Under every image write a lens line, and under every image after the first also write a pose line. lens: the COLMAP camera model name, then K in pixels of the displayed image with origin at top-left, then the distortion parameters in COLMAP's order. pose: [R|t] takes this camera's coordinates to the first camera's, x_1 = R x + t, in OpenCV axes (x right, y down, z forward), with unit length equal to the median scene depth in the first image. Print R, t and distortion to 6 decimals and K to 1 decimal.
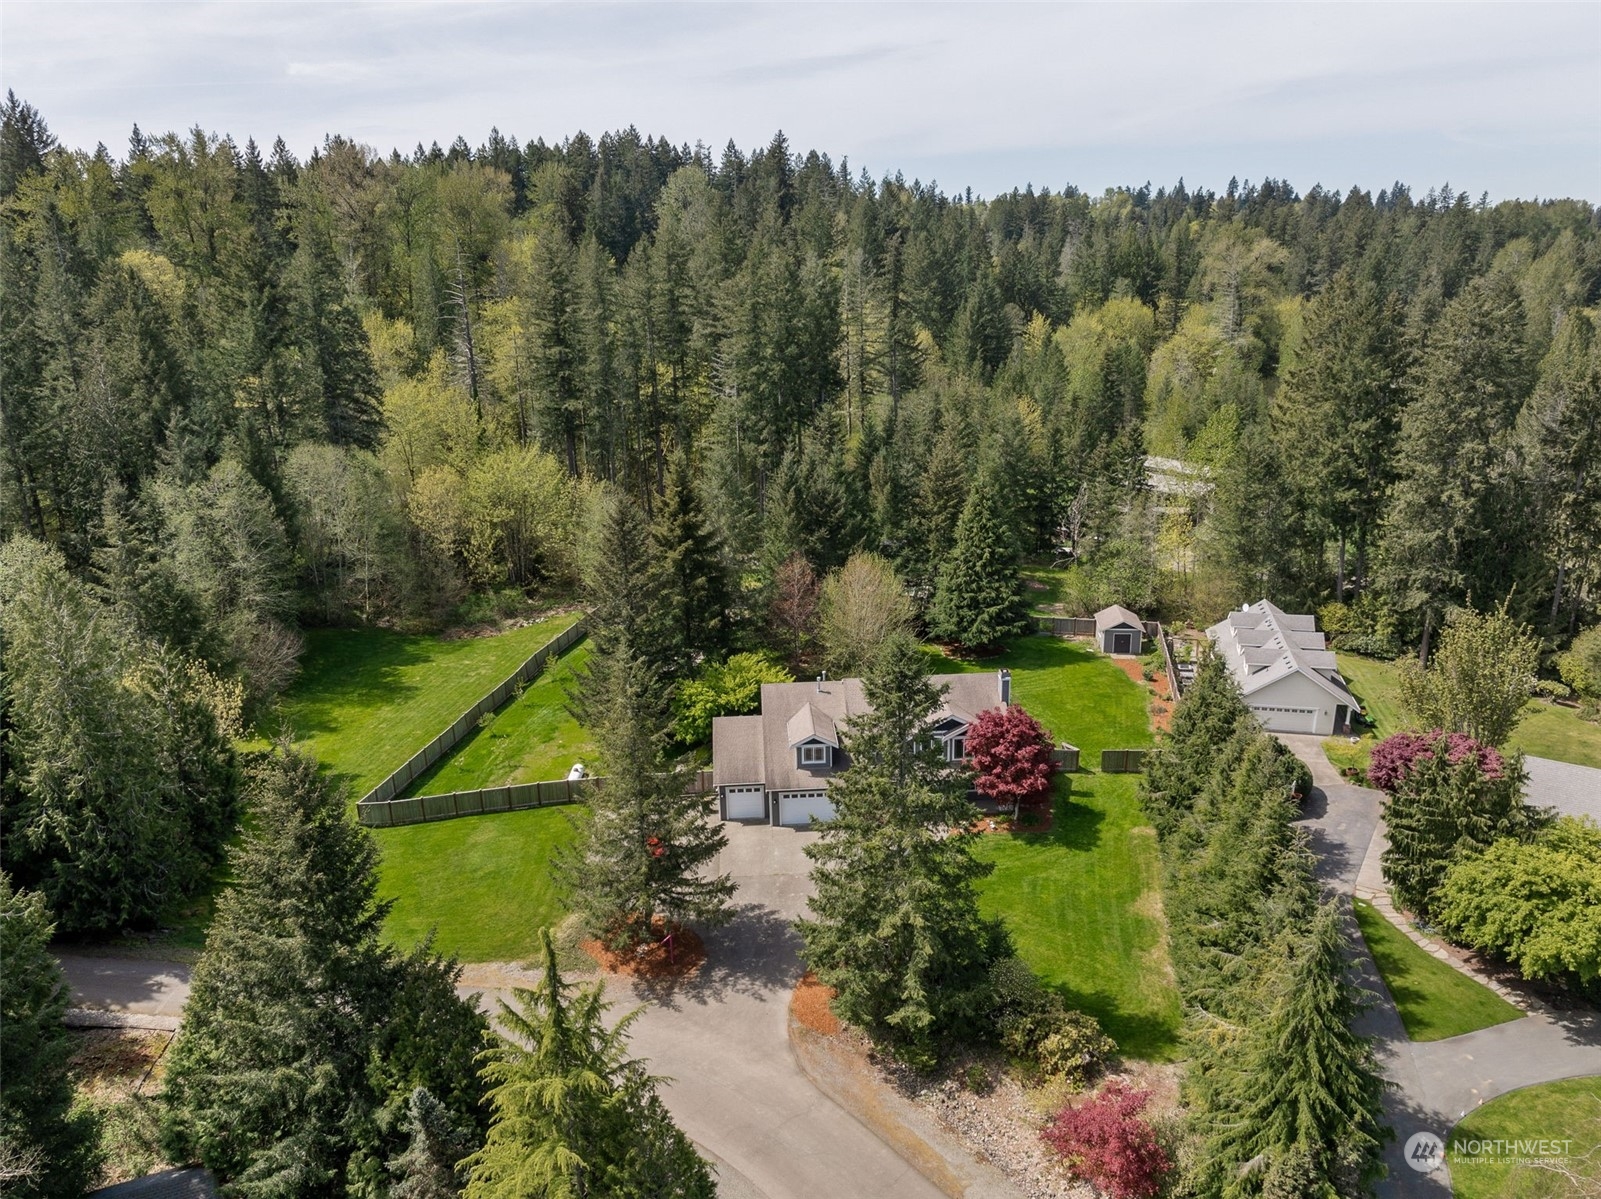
lens RADIAL K [[1123.6, 0, 806.1], [0, 1123.6, 594.9], [0, 0, 1]] dist [-0.030750, 0.001600]
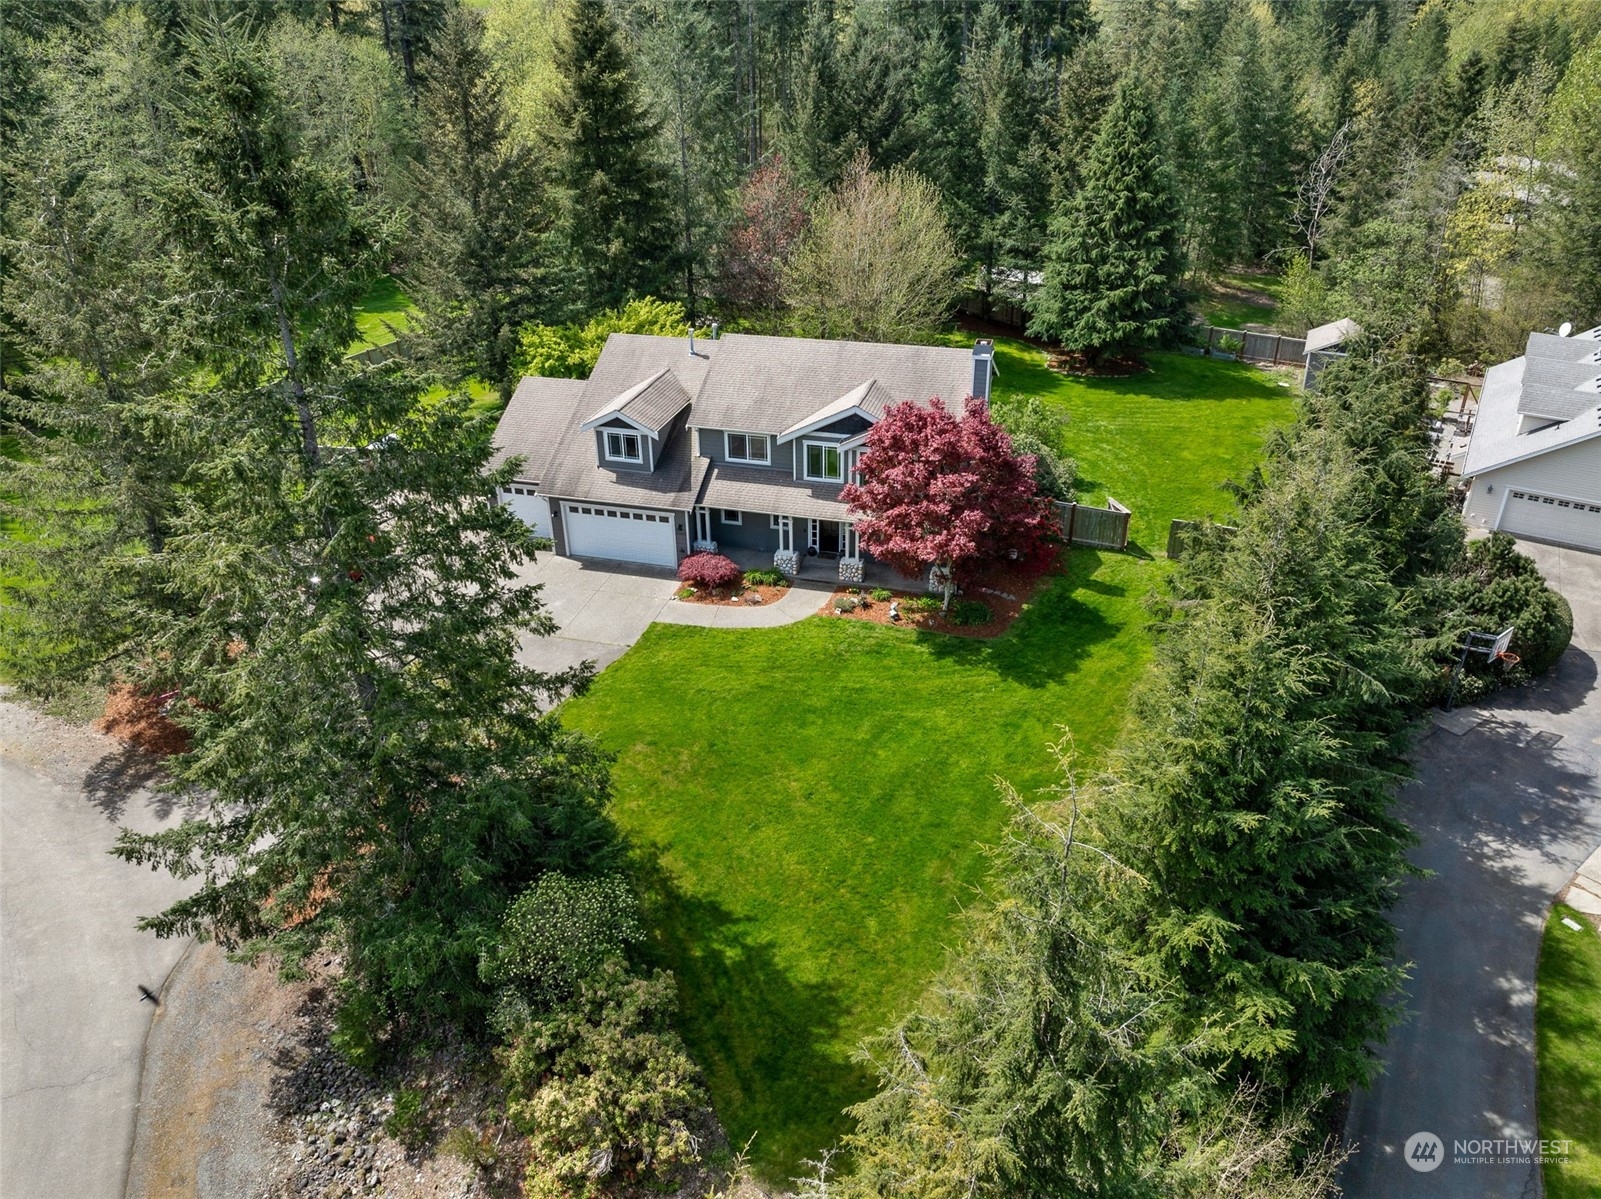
lens RADIAL K [[1123.6, 0, 801.0], [0, 1123.6, 606.4], [0, 0, 1]] dist [-0.030750, 0.001600]
pose [[0.952009, 0.162694, -0.259249, 0.188557], [-0.102593, 0.967645, 0.230515, 0.056289], [0.288364, -0.192855, 0.937898, 0.330299]]
